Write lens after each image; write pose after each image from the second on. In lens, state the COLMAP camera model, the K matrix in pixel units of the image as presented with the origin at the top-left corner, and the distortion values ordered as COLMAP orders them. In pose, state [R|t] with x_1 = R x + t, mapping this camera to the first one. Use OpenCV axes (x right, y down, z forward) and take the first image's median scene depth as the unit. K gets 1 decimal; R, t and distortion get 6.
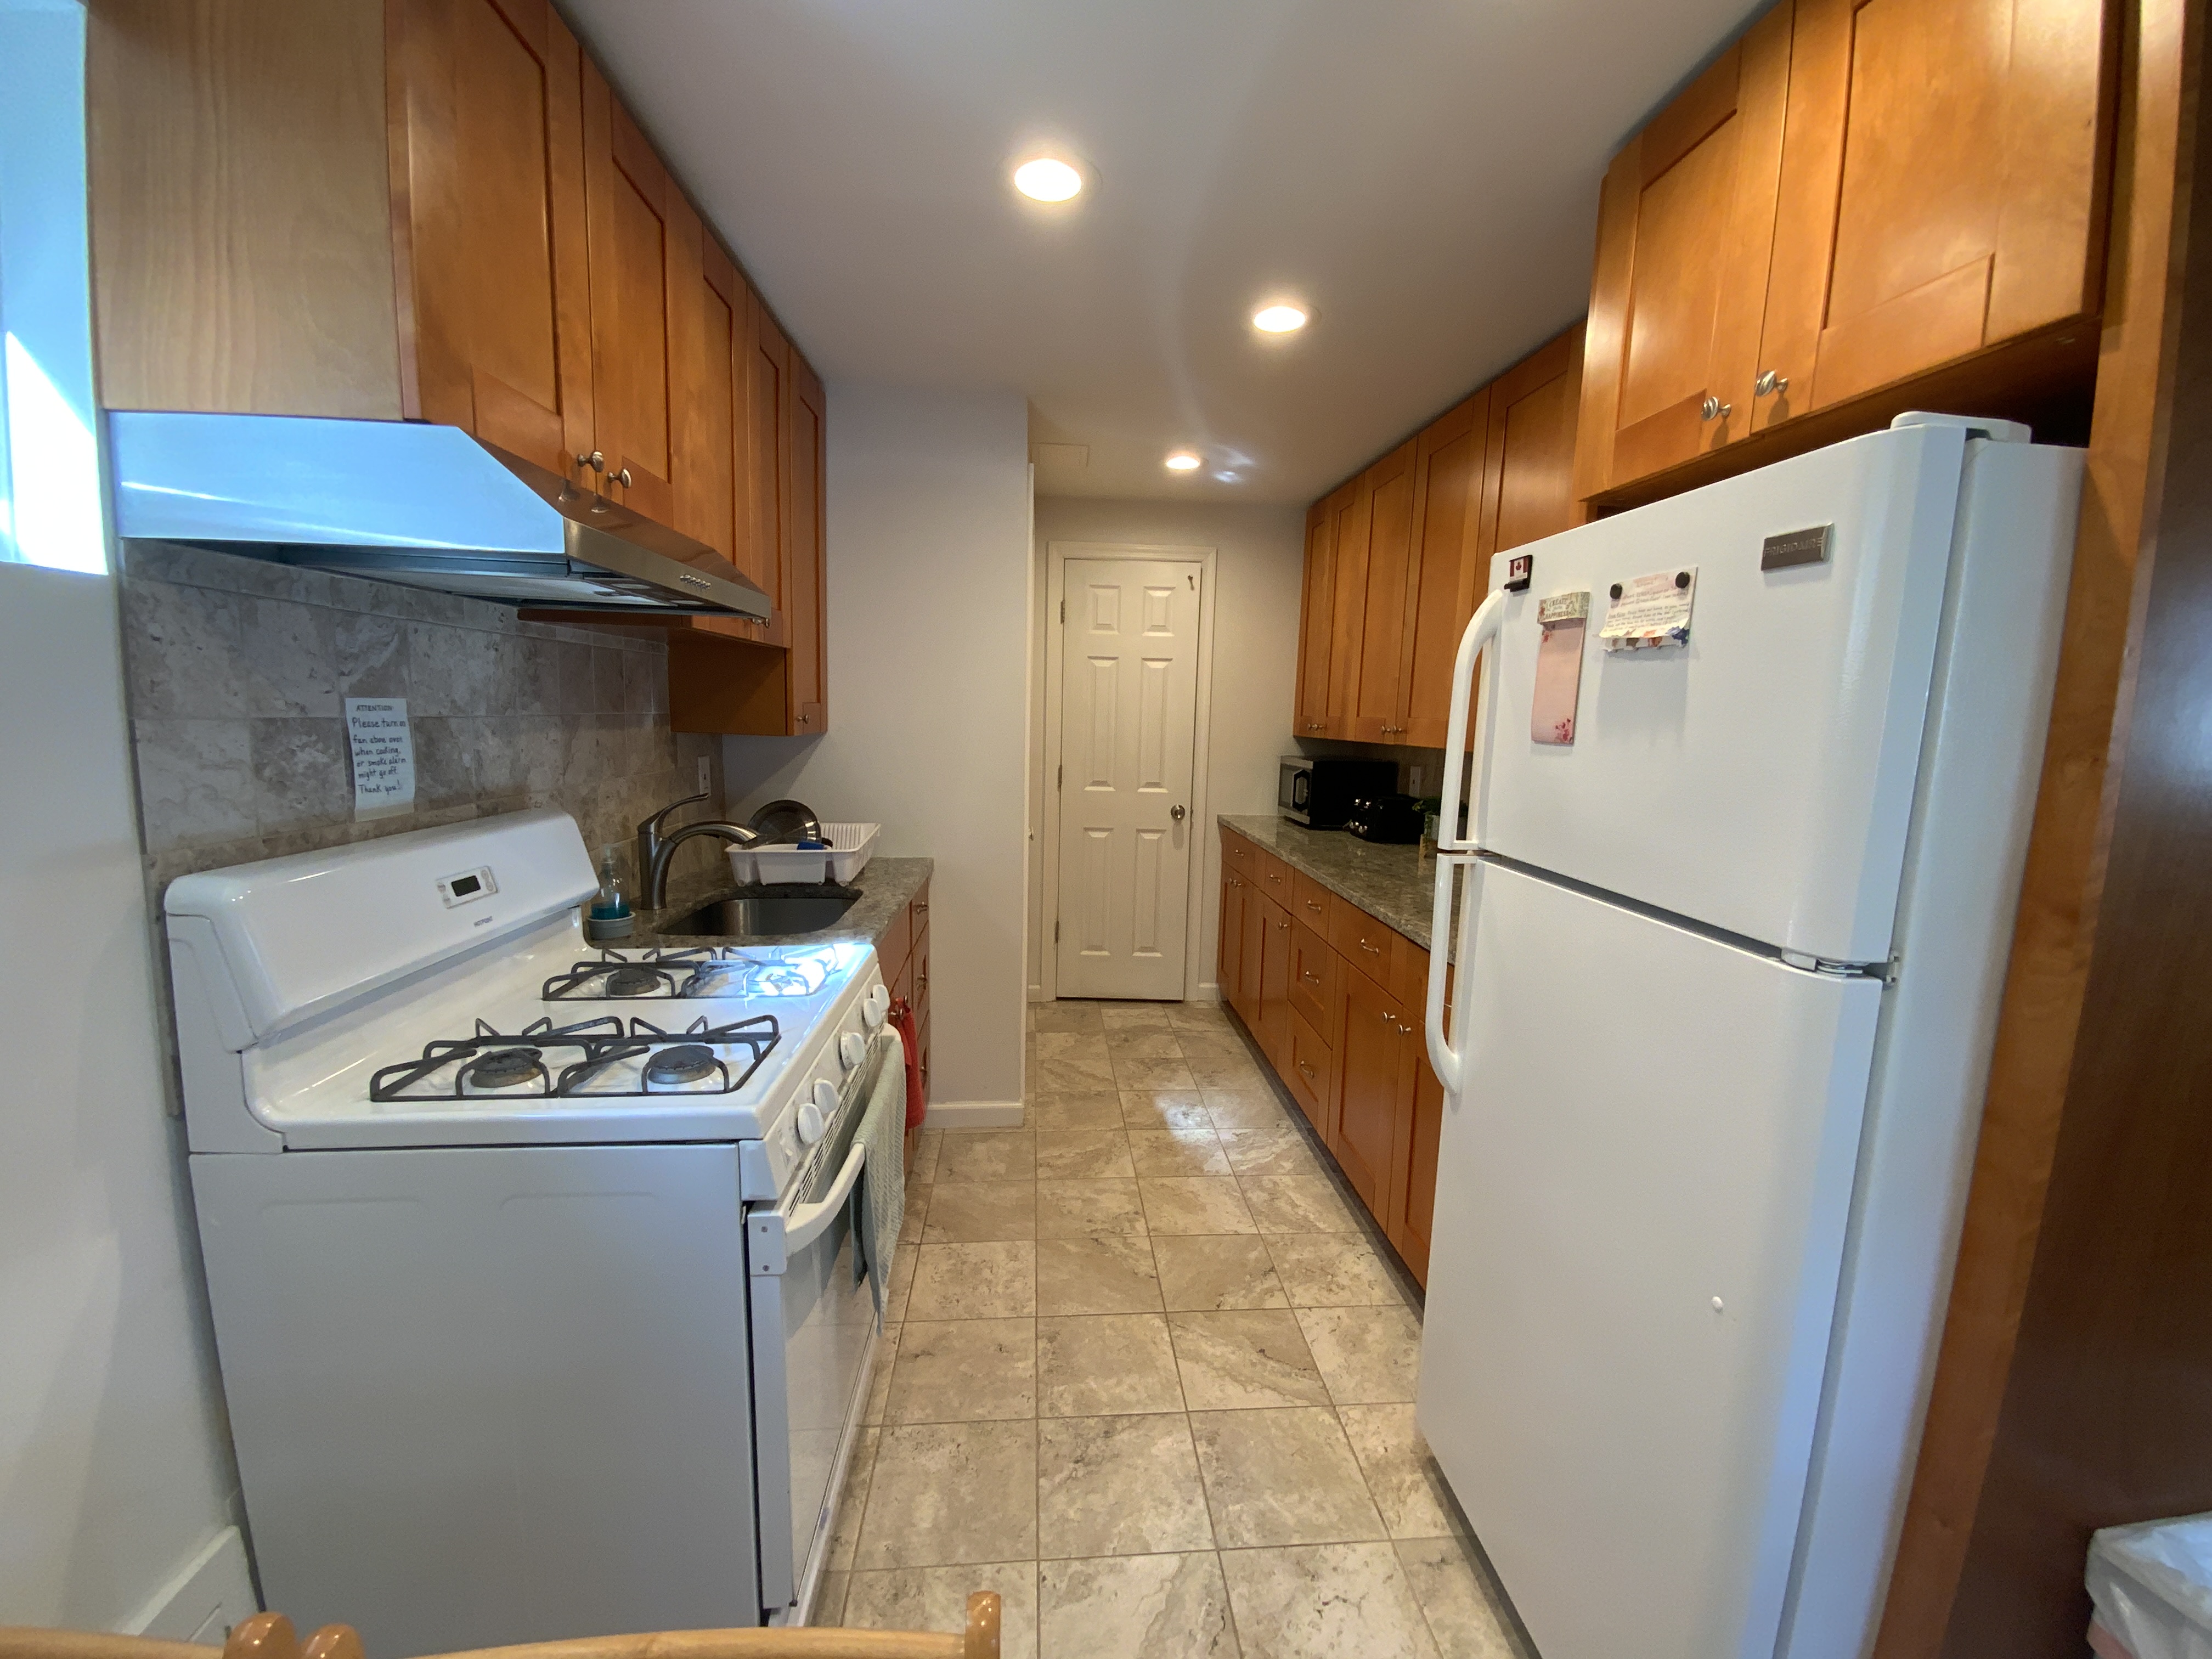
lens RADIAL K [[898.1, 0, 1131.0], [0, 898.1, 838.8], [0, 0, 1]] dist [0.001775, 0.000321]
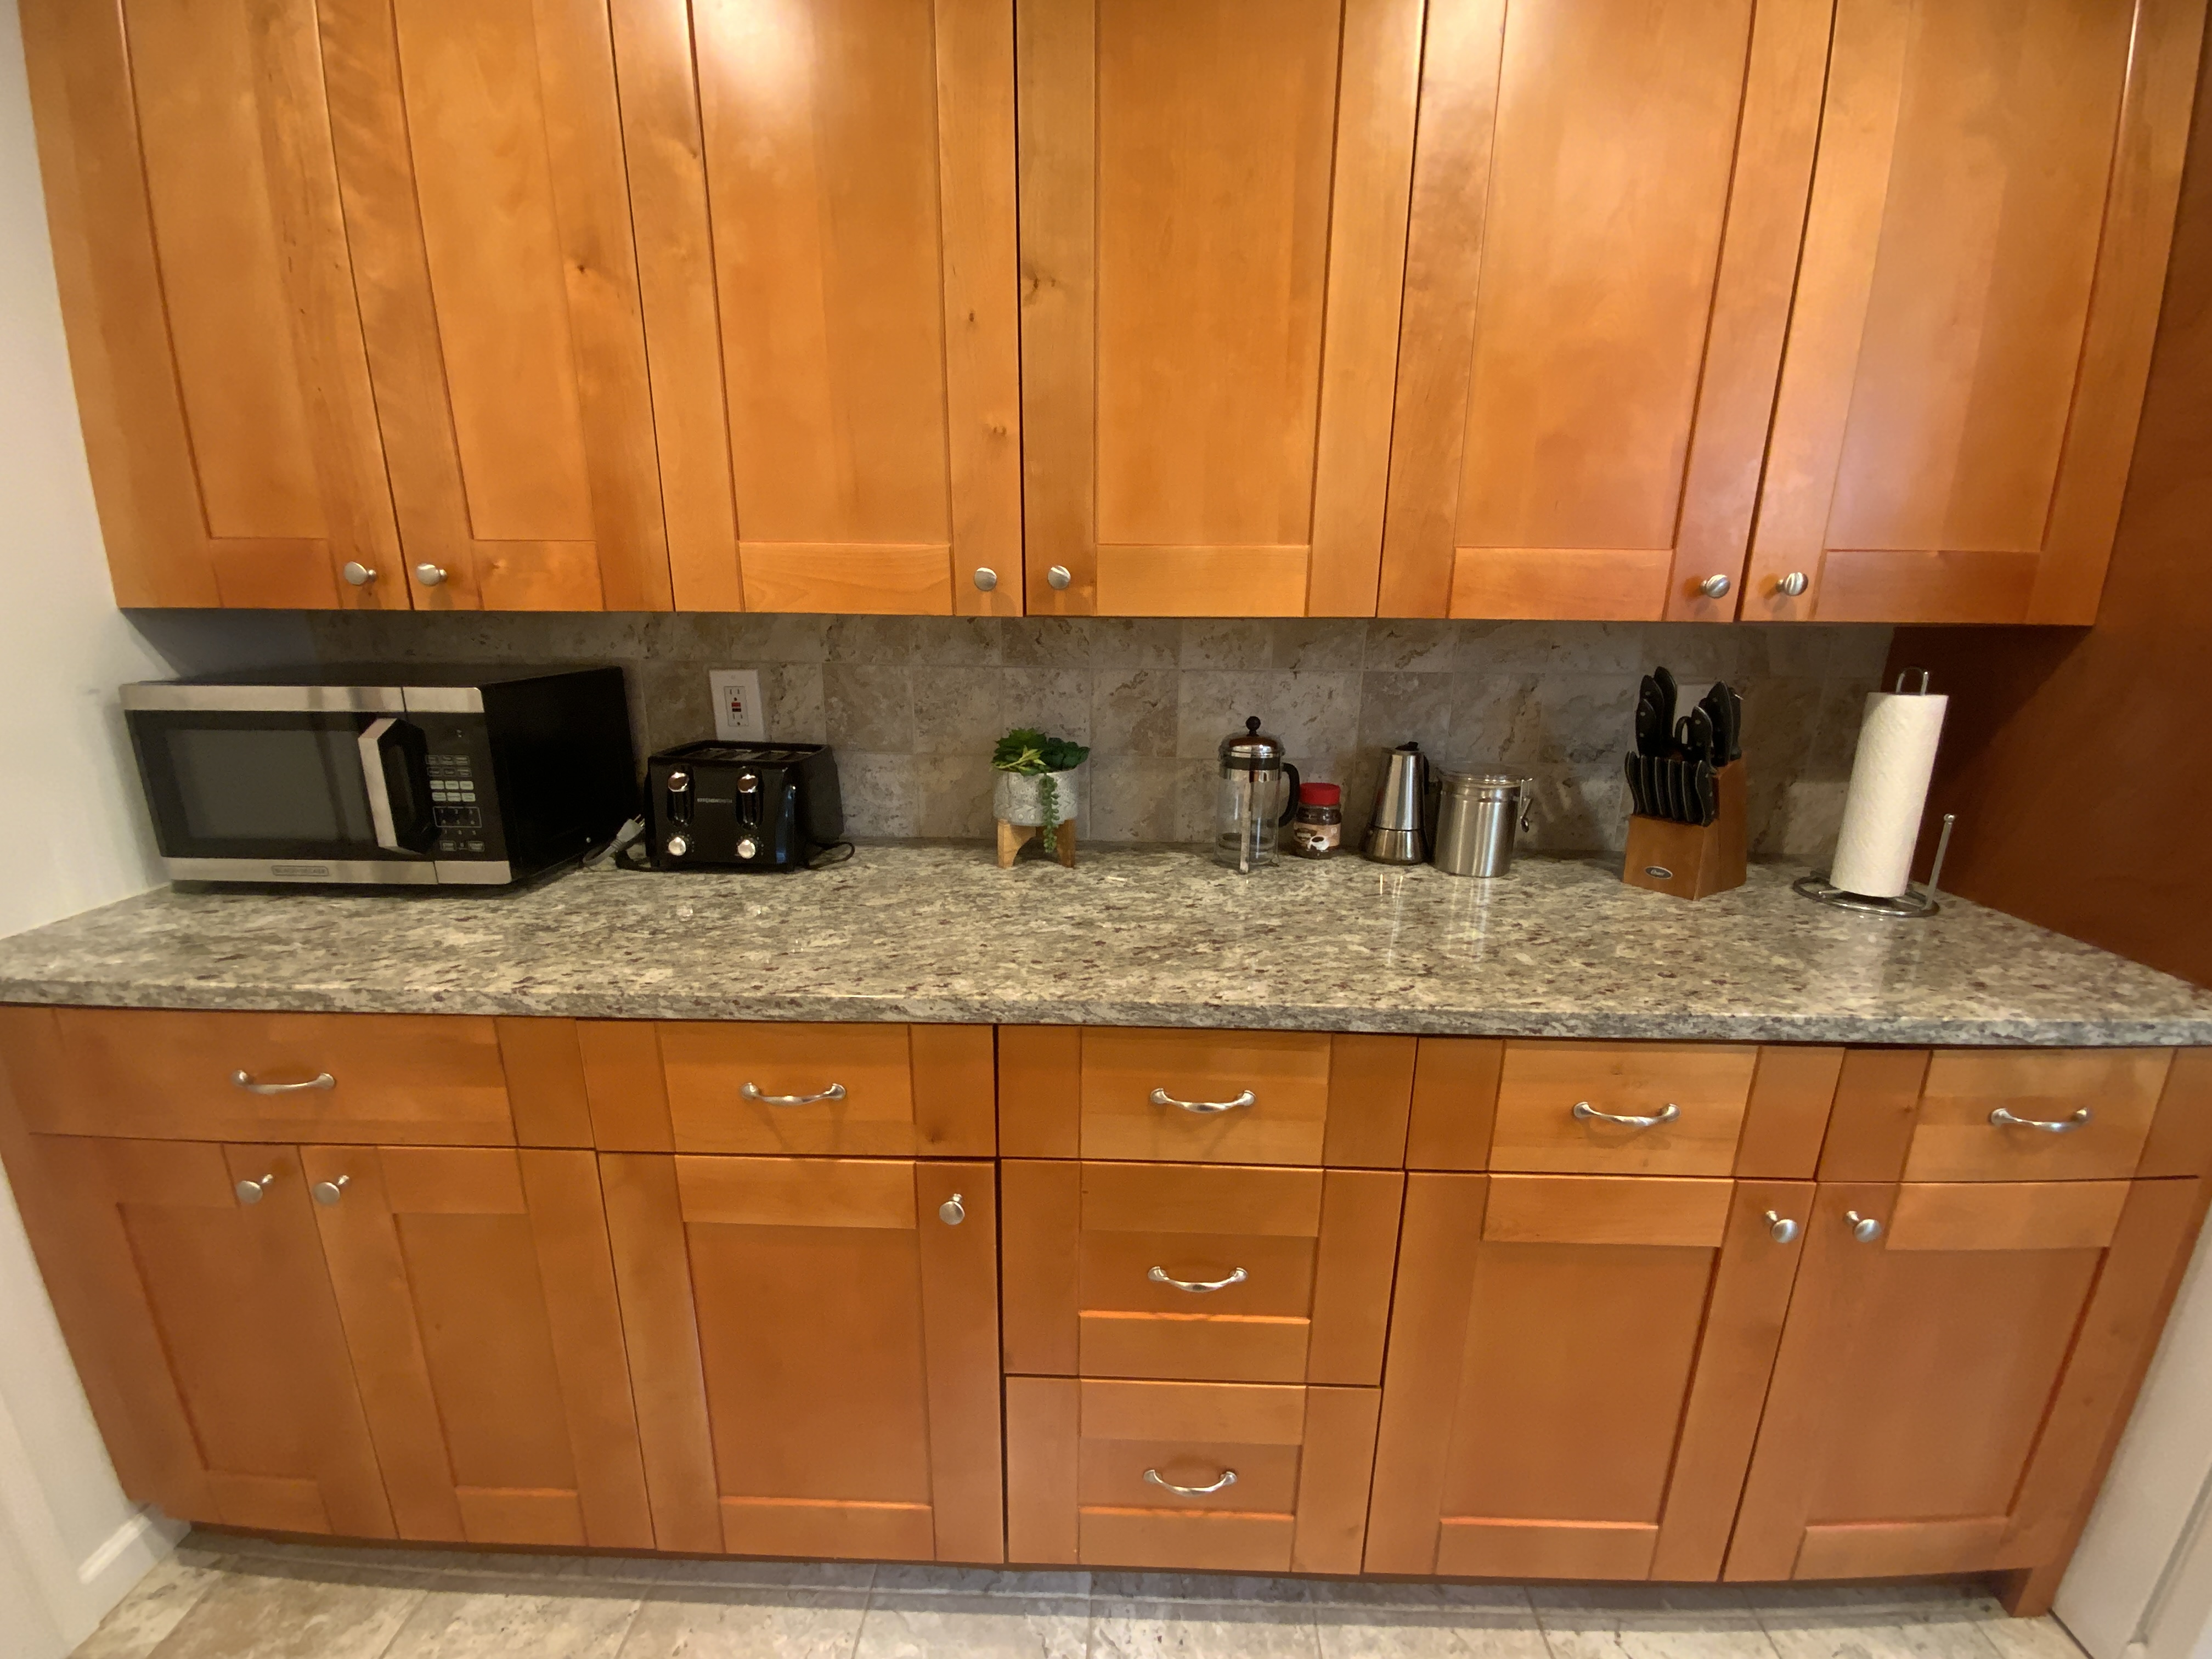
lens RADIAL K [[903.3, 0, 1103.9], [0, 903.3, 833.2], [0, 0, 1]] dist [0.027337, -0.022723]
pose [[0.115337, -0.281476, 0.952611, -0.236647], [0.130671, 0.954977, 0.266354, -0.260308], [-0.984694, 0.093758, 0.146925, 2.077355]]
